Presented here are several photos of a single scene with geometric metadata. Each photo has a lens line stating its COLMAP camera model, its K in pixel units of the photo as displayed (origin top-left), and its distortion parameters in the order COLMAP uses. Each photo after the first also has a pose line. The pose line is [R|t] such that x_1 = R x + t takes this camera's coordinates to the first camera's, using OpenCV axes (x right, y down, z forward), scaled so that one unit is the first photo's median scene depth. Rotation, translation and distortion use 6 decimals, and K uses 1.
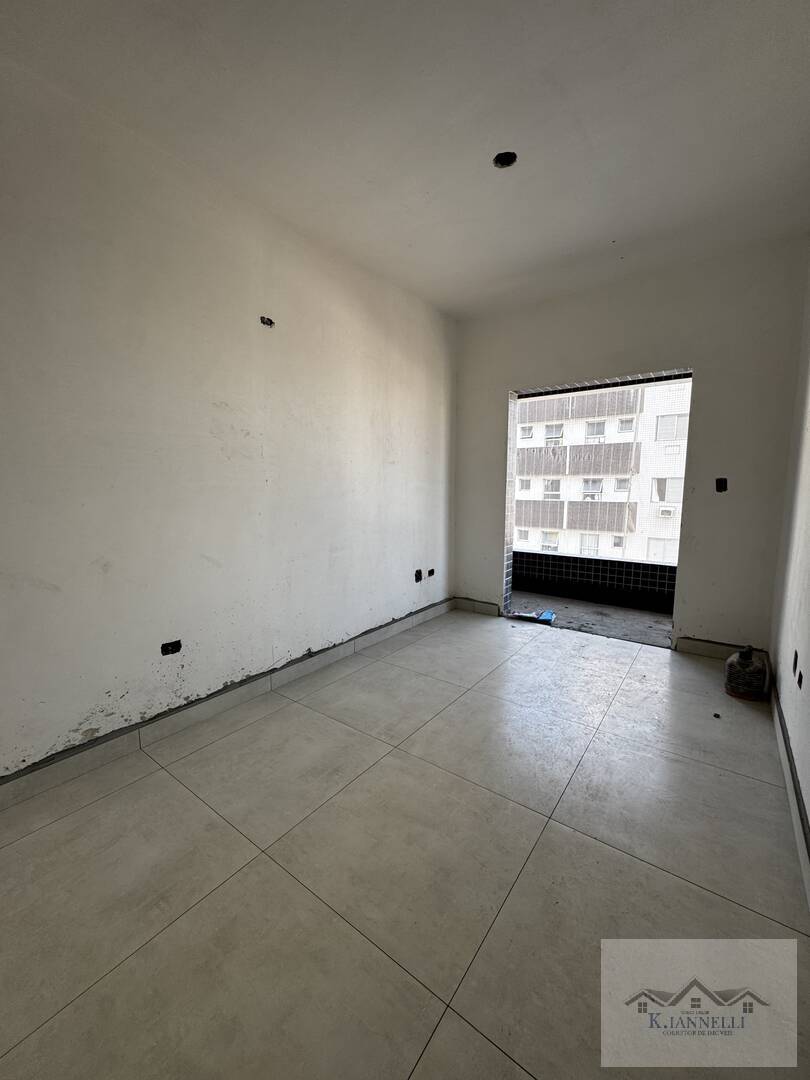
lens RADIAL K [[434.6, 0, 405.0], [0, 434.6, 540.0], [0, 0, 1]] dist [0.000920, 0.000050]
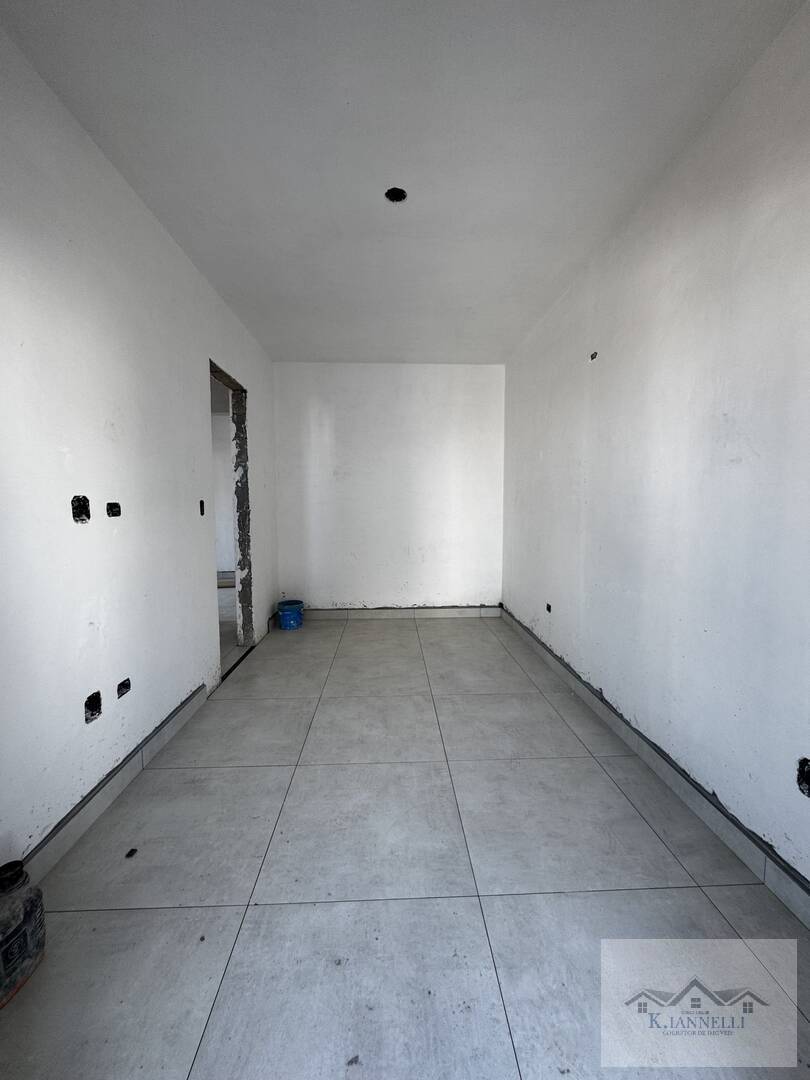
lens RADIAL K [[434.6, 0, 405.0], [0, 434.6, 540.0], [0, 0, 1]] dist [0.000920, 0.000050]
pose [[-0.778859, 0.056905, -0.624613, 0.486341], [-0.075694, 0.980068, 0.183675, -0.141615], [0.622615, 0.190336, -0.759027, 1.047178]]
